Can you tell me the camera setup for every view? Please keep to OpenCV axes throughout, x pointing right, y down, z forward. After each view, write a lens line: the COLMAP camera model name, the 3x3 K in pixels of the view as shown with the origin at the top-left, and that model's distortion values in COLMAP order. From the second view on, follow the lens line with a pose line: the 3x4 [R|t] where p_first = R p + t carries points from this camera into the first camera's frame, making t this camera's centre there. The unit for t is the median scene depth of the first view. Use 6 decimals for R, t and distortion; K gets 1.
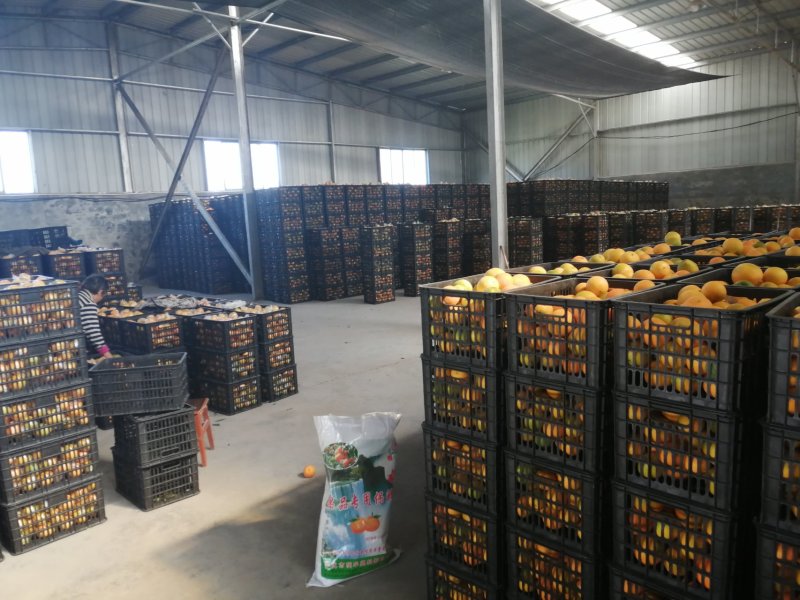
lens RADIAL K [[614.5, 0, 400.0], [0, 614.5, 300.0], [0, 0, 1]] dist [0.012065, -0.038337]
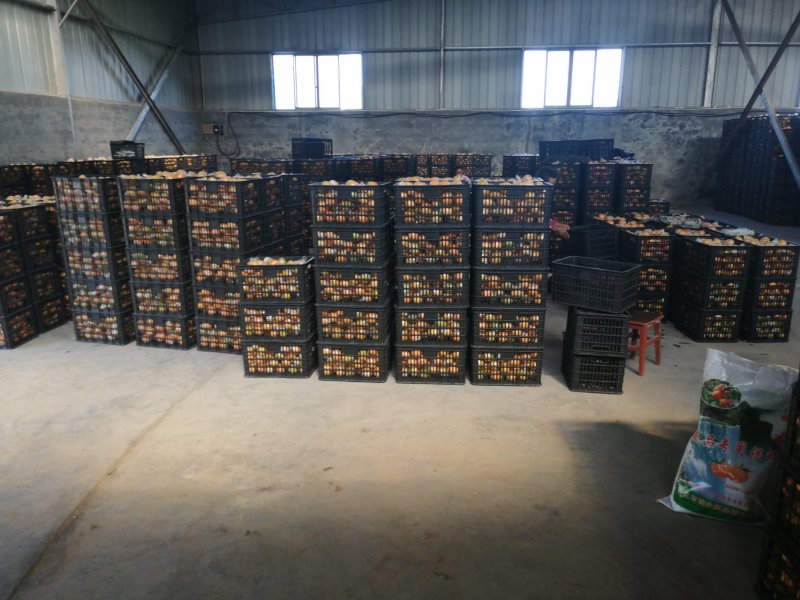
lens RADIAL K [[614.5, 0, 400.0], [0, 614.5, 300.0], [0, 0, 1]] dist [0.012065, -0.038337]
pose [[0.627754, 0.236741, -0.741538, 0.137463], [-0.137782, 0.971381, 0.193480, -0.002146], [0.766121, -0.019287, 0.642407, 0.005494]]
